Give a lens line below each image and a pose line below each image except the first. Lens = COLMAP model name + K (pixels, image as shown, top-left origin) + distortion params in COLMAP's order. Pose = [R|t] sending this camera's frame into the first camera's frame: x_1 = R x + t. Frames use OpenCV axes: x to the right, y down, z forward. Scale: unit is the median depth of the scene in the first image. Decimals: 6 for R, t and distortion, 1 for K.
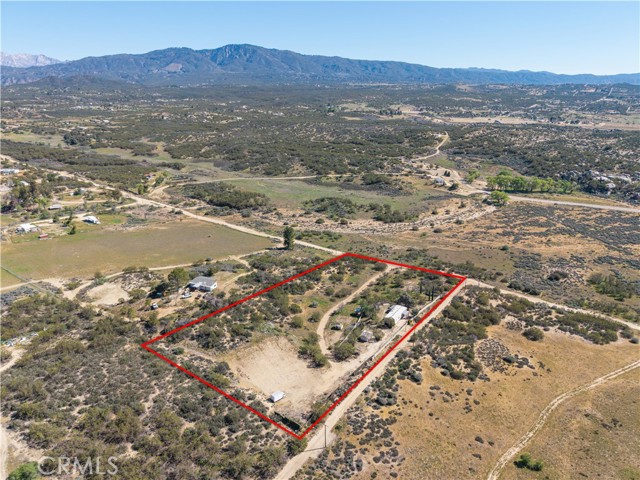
lens RADIAL K [[427.2, 0, 319.1], [0, 427.2, 241.6], [0, 0, 1]] dist [0.024869, -0.024483]
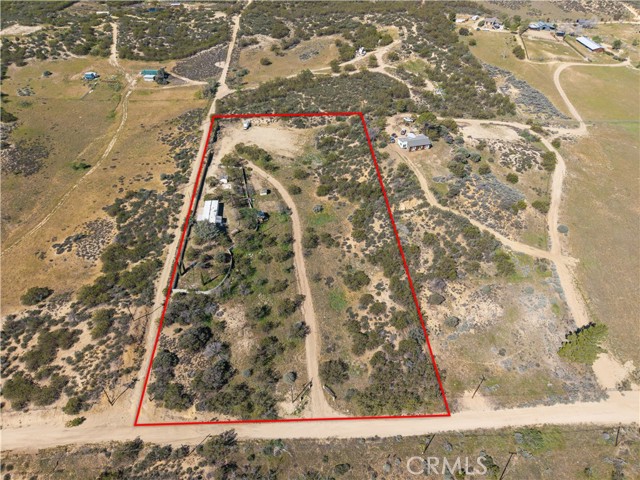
lens RADIAL K [[427.2, 0, 319.1], [0, 427.2, 241.6], [0, 0, 1]] dist [0.024869, -0.024483]
pose [[-0.780274, 0.410053, -0.472259, 0.410709], [-0.218342, 0.528989, 0.820059, -0.502511], [0.586088, 0.742985, -0.323225, 1.374702]]
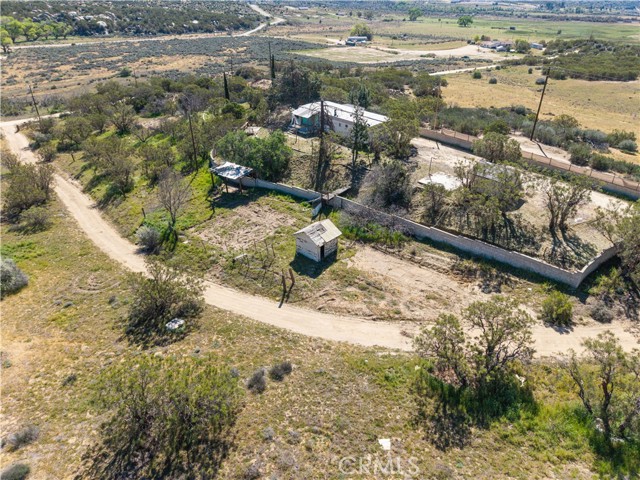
lens RADIAL K [[427.2, 0, 319.1], [0, 427.2, 241.6], [0, 0, 1]] dist [0.024869, -0.024483]
pose [[0.316425, -0.471730, 0.823010, -0.101669], [0.318199, 0.870106, 0.376384, 0.120640], [-0.893658, 0.142784, 0.425427, 0.868575]]
